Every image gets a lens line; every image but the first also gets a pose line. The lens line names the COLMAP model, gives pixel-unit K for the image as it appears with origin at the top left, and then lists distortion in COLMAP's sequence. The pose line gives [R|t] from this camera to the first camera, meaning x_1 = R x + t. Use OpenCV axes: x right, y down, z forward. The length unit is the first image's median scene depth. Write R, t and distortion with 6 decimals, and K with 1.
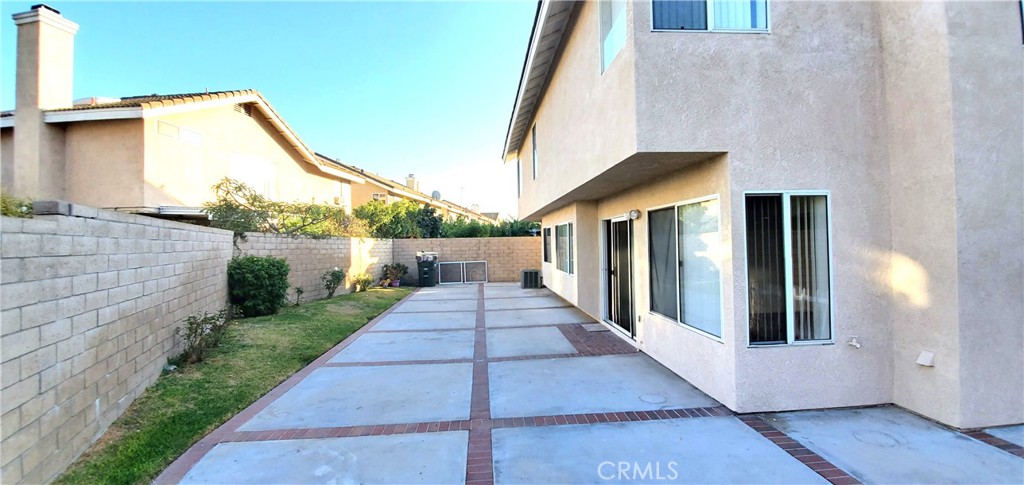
lens RADIAL K [[405.8, 0, 511.2], [0, 405.8, 239.2], [0, 0, 1]] dist [0.001263, -0.008568]
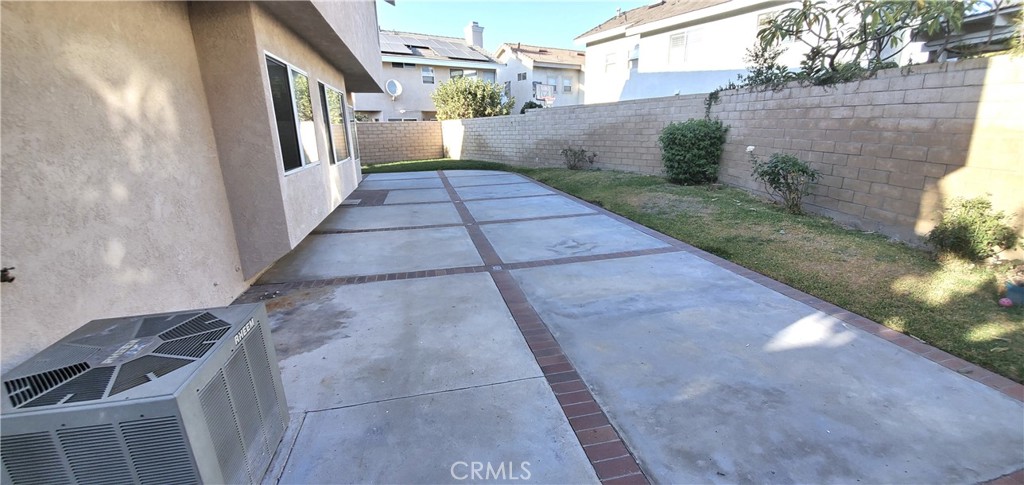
lens RADIAL K [[405.8, 0, 508.7], [0, 405.8, 245.8], [0, 0, 1]] dist [0.001263, -0.008568]
pose [[-0.988730, 0.081498, -0.125581, -0.047679], [0.044798, 0.961464, 0.271256, 0.039489], [0.142848, 0.262574, -0.954280, 1.604151]]
